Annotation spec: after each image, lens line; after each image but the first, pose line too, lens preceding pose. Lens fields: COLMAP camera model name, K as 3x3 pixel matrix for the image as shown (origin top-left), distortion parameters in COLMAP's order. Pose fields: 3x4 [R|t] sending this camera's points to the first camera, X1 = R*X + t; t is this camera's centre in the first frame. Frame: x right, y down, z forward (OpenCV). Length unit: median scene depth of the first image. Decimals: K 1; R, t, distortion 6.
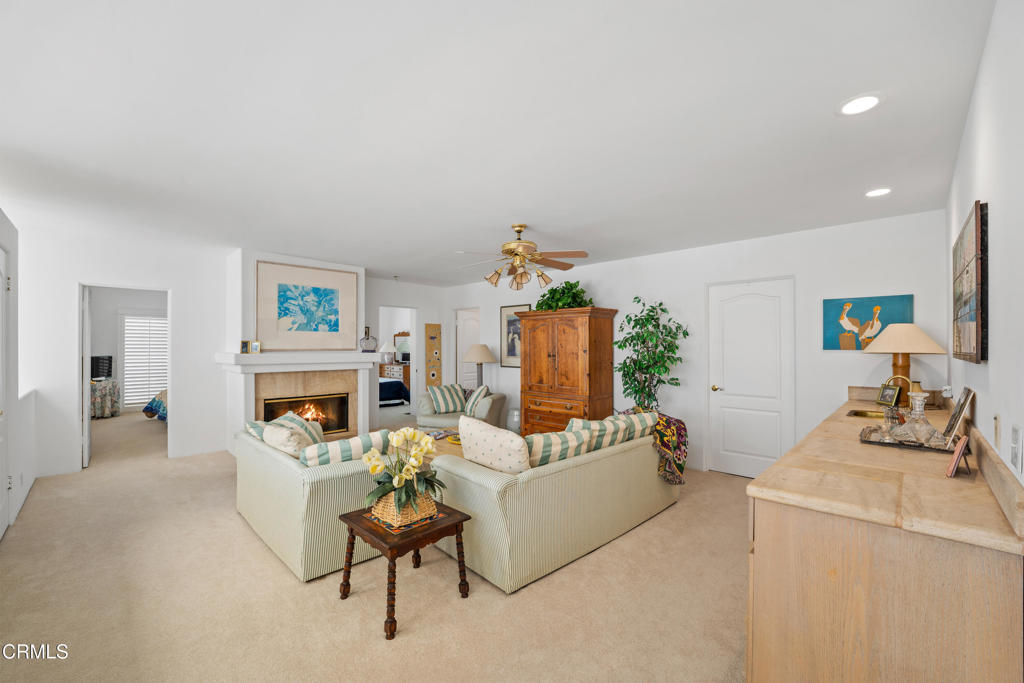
lens RADIAL K [[412.7, 0, 513.3], [0, 412.7, 344.9], [0, 0, 1]] dist [-0.000872, 0.000022]
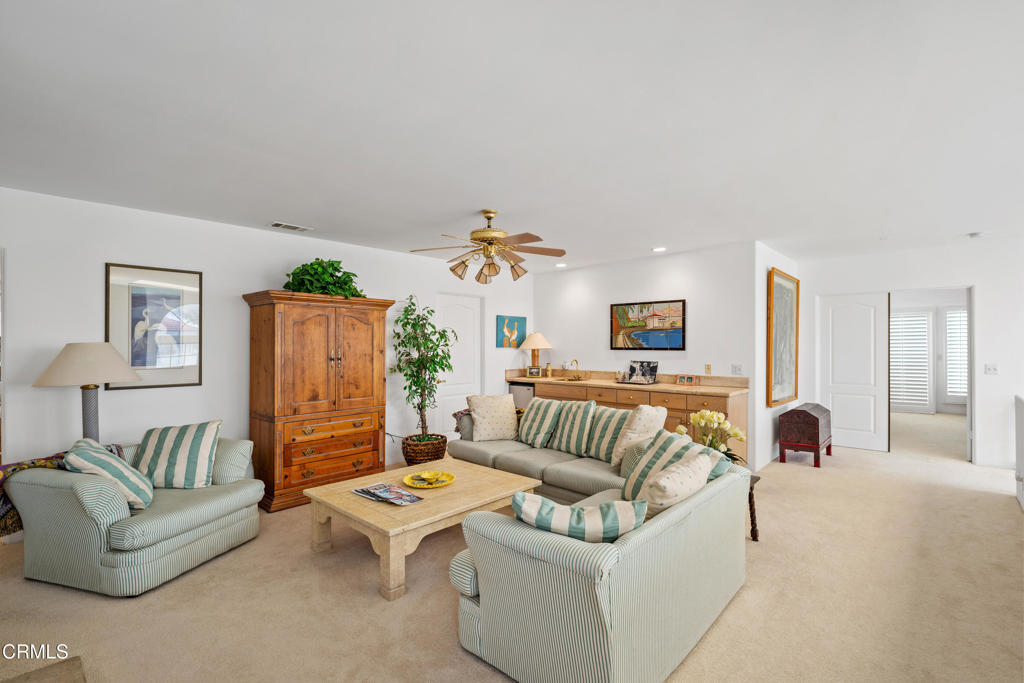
lens RADIAL K [[492.2, 0, 513.6], [0, 492.2, 343.5], [0, 0, 1]] dist [-0.000019, 0.000037]
pose [[-0.027889, 0.001782, 0.999609, -0.813579], [-0.000795, 0.999998, -0.001804, -0.000157], [-0.999611, -0.000845, -0.027888, 0.737863]]
